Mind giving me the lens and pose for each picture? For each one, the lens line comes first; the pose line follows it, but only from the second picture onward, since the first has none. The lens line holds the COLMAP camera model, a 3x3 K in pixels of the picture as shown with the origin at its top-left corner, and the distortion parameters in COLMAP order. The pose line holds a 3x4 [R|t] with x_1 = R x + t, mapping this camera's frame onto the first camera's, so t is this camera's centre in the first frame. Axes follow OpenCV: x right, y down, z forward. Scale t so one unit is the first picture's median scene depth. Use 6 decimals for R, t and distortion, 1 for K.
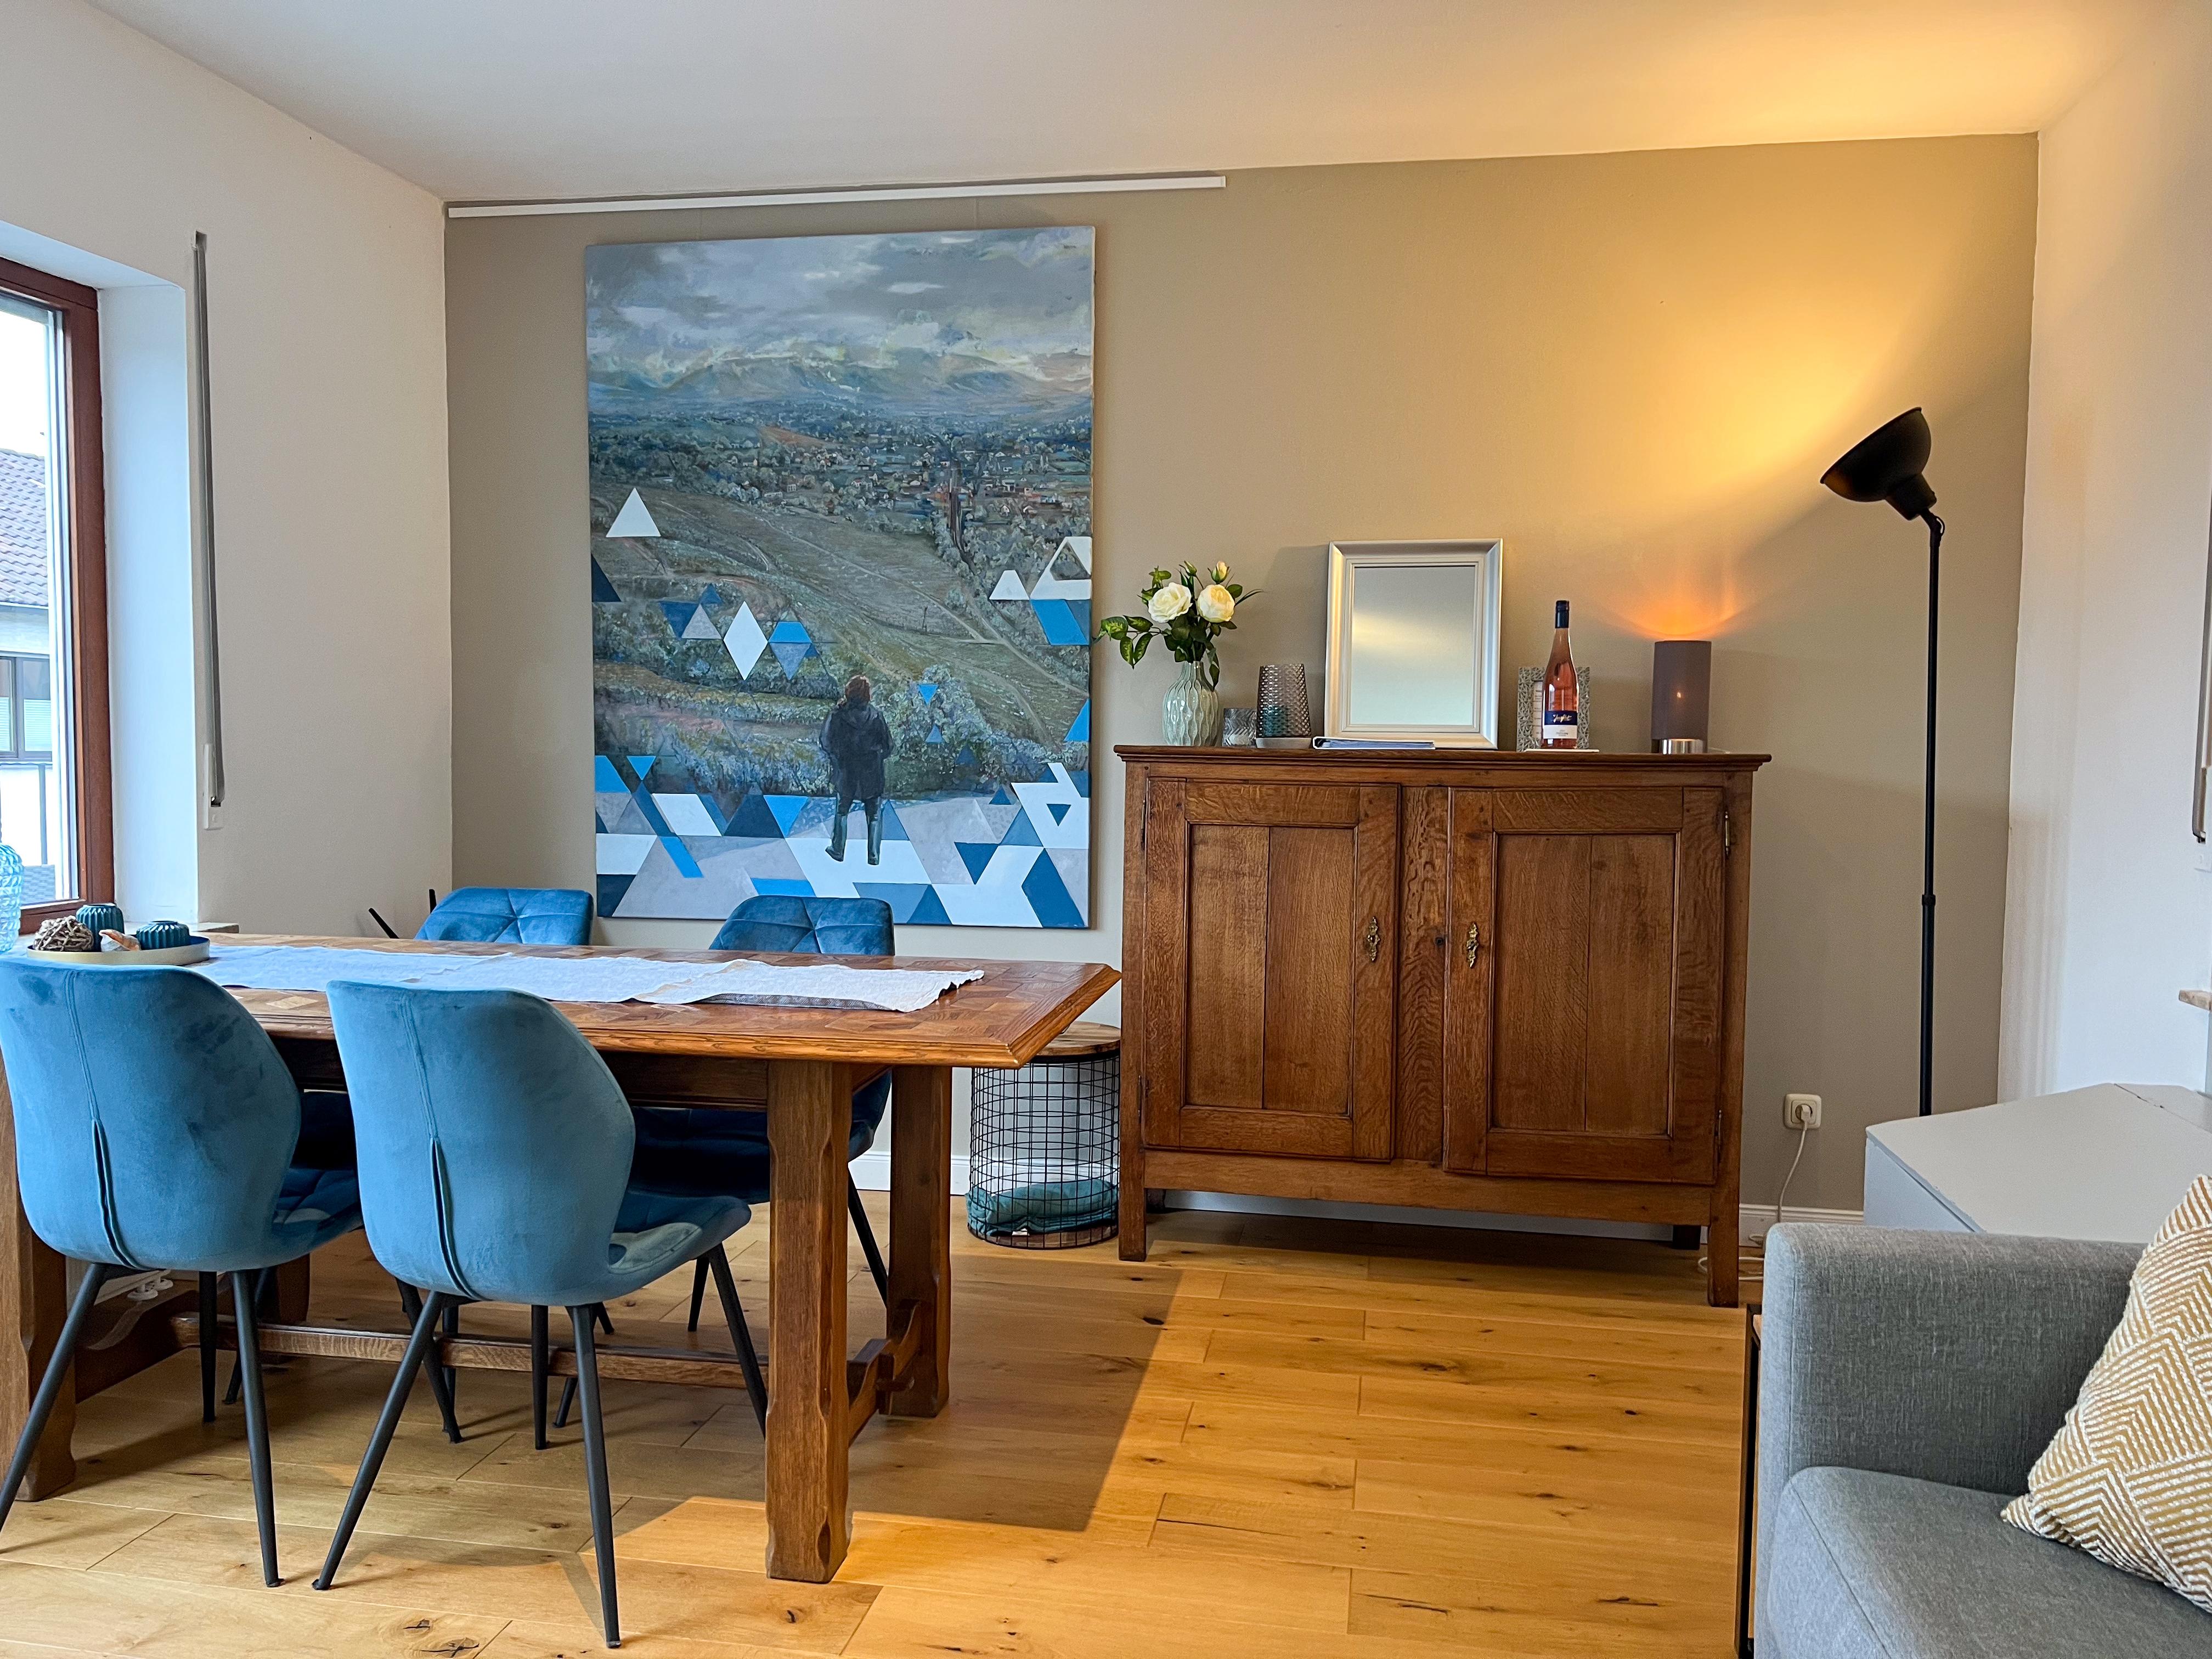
lens RADIAL K [[1657.7, 0, 1116.6], [0, 1657.7, 826.4], [0, 0, 1]] dist [0.068228, -0.032010]
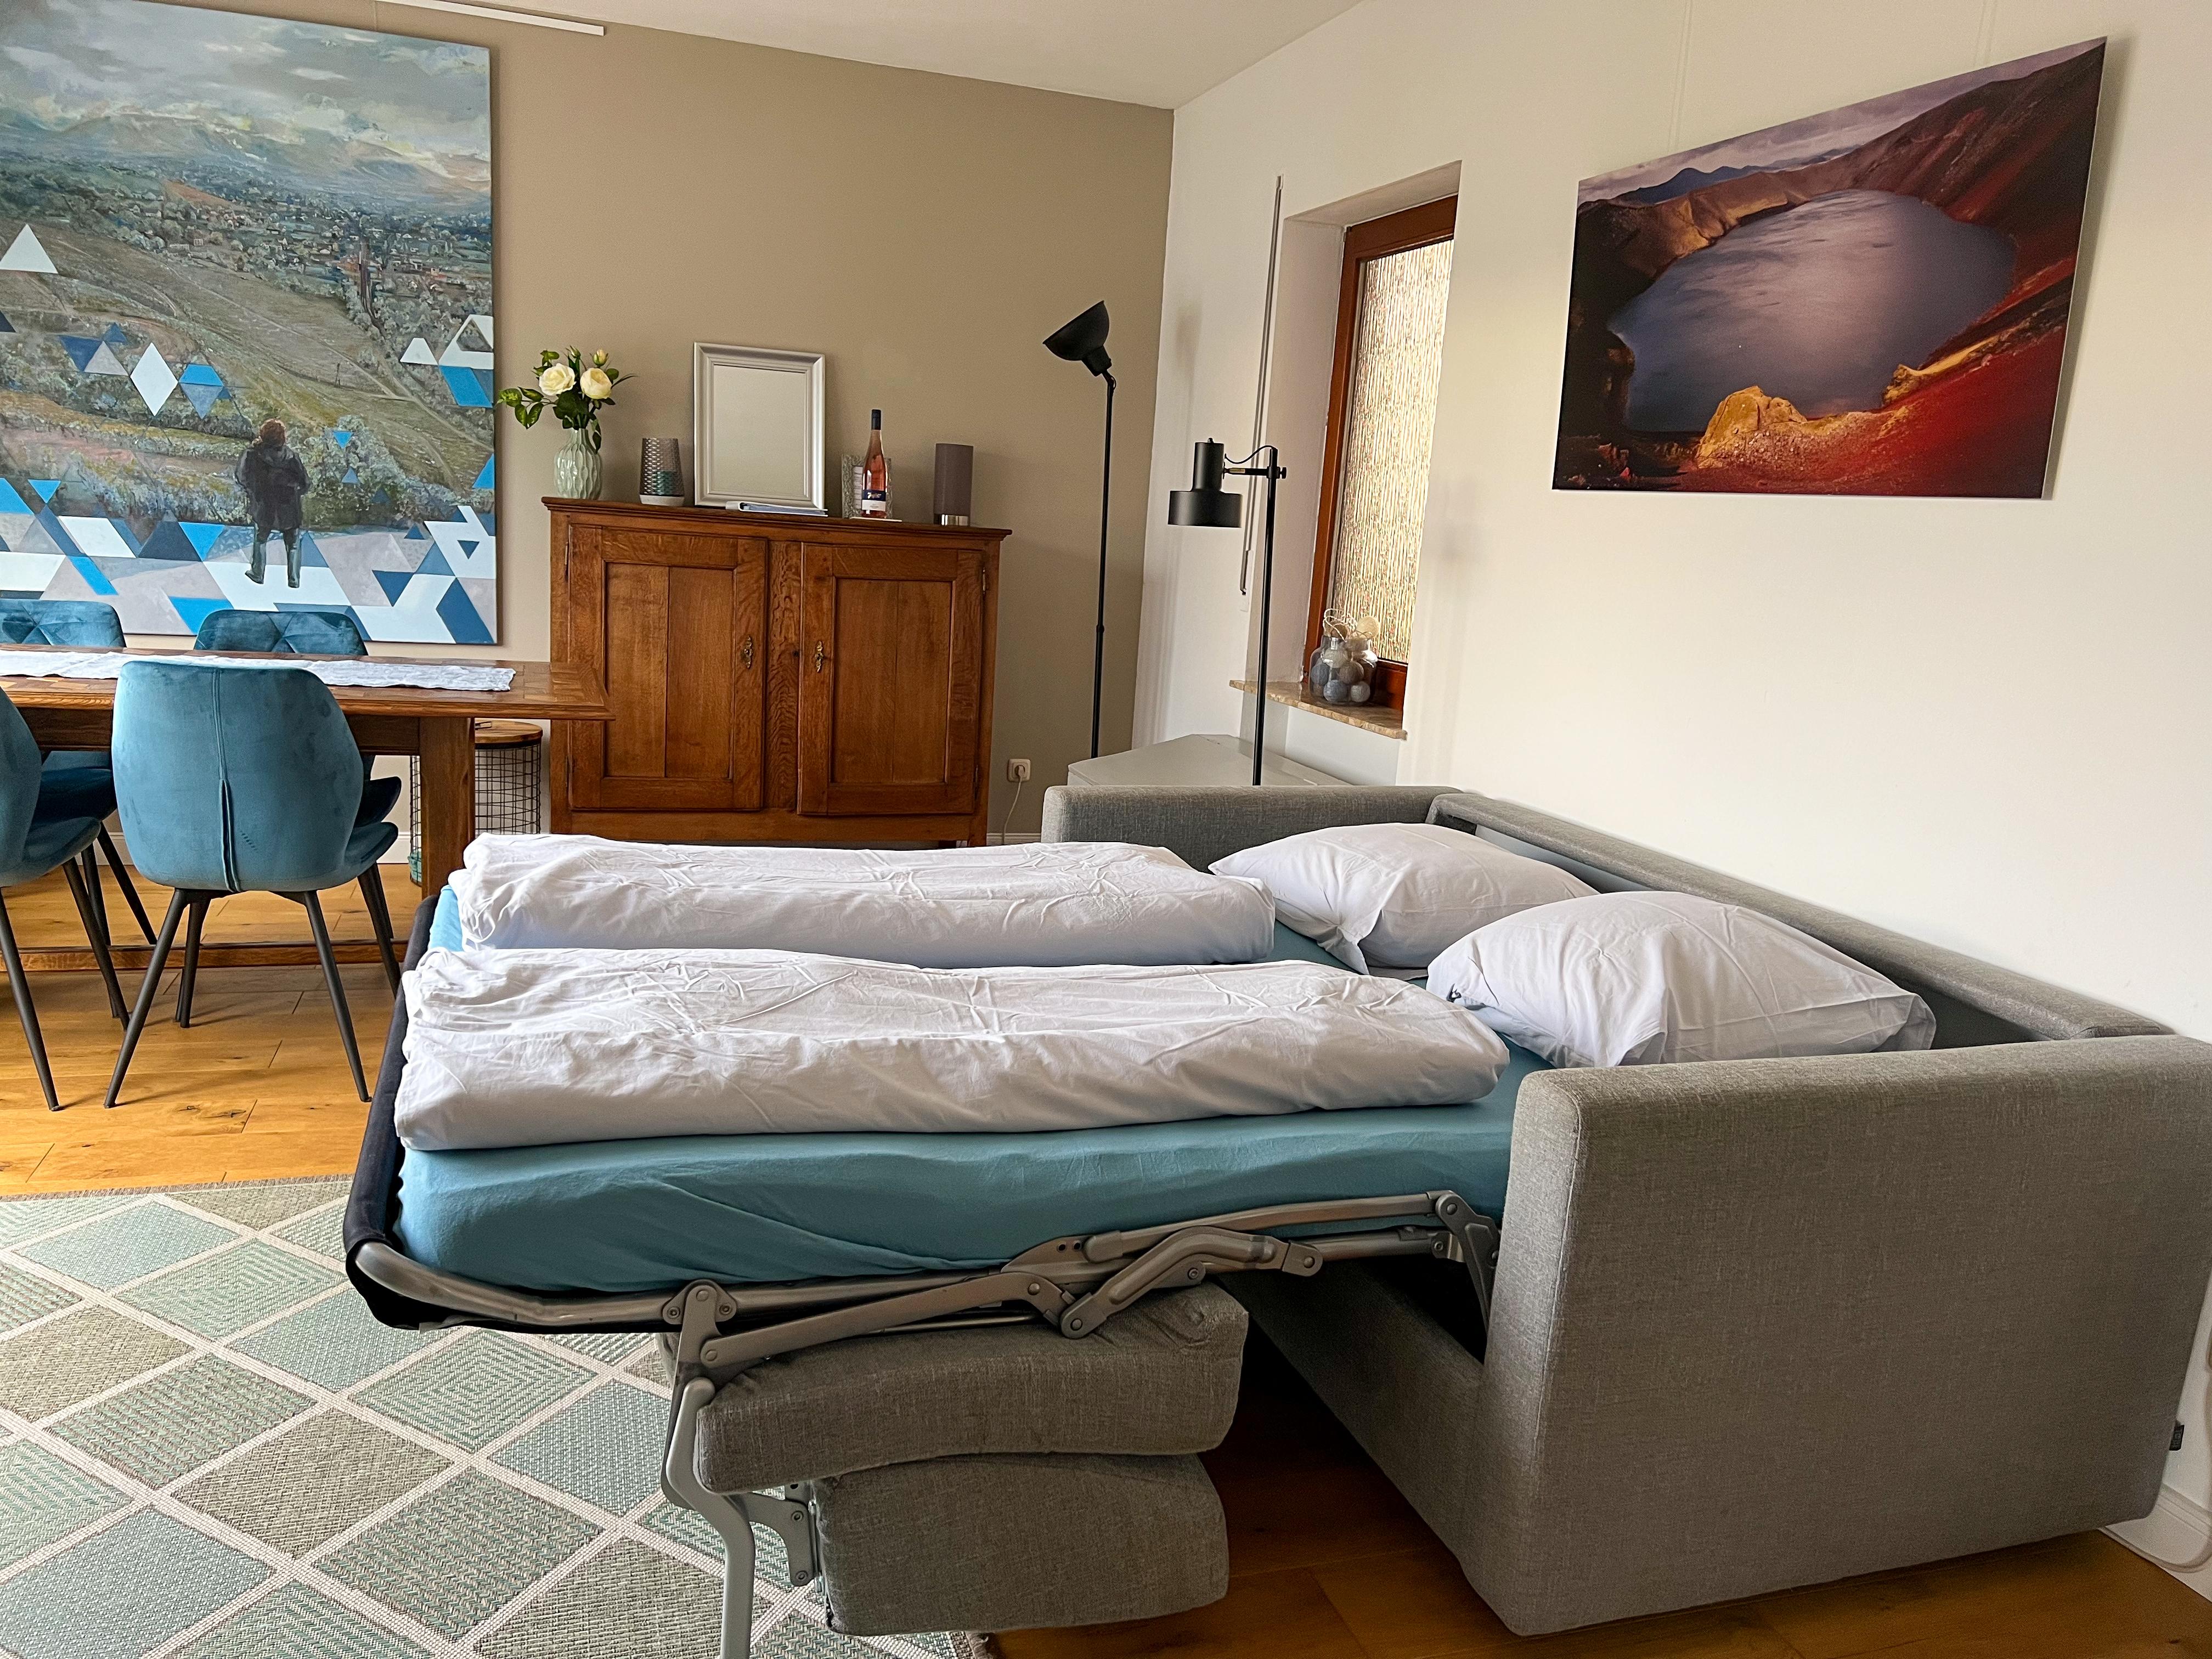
lens RADIAL K [[1648.8, 0, 1129.3], [0, 1648.8, 837.7], [0, 0, 1]] dist [0.035469, -0.046332]
pose [[0.878821, -0.046706, 0.474860, -0.197422], [-0.030675, 0.987609, 0.153908, -0.000611], [-0.476164, -0.149824, 0.866499, -0.318117]]
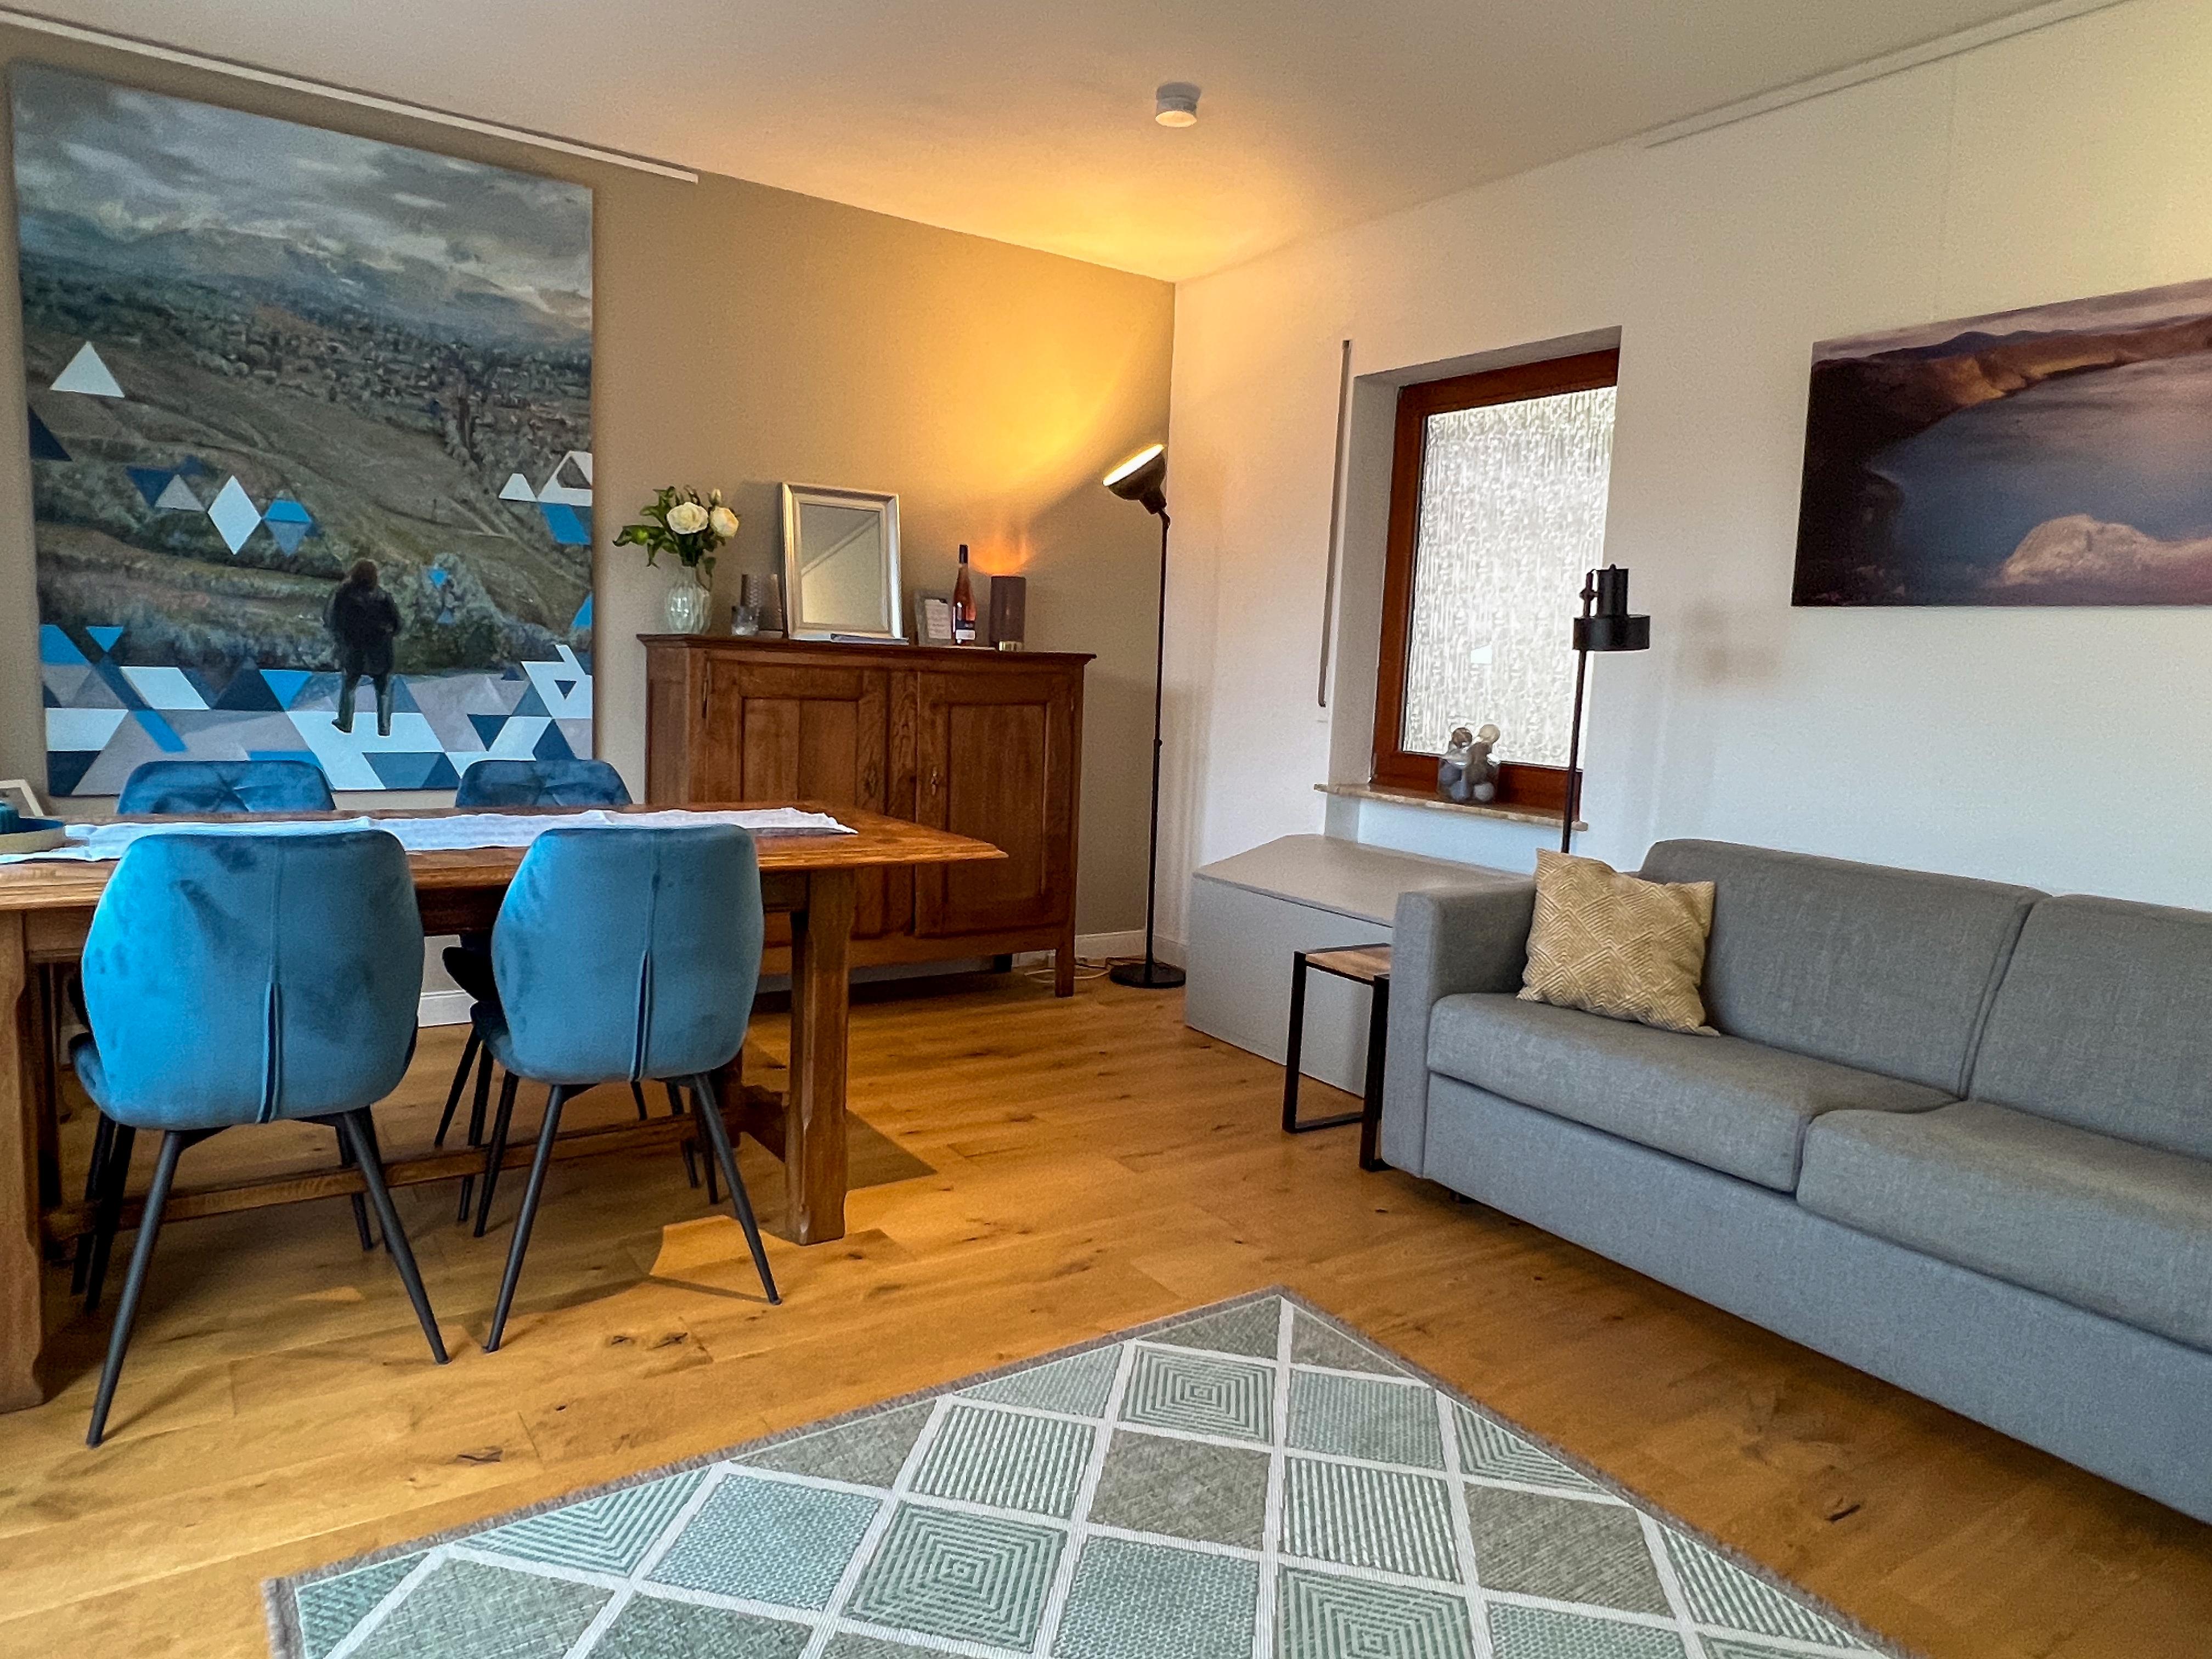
lens RADIAL K [[1383.8, 0, 1109.4], [0, 1383.8, 835.2], [0, 0, 1]] dist [-0.017823, 0.011633]
pose [[0.720350, -0.067188, 0.690349, -0.443434], [0.001460, 0.995442, 0.095358, 0.002967], [-0.693609, -0.067683, 0.717165, 0.020313]]
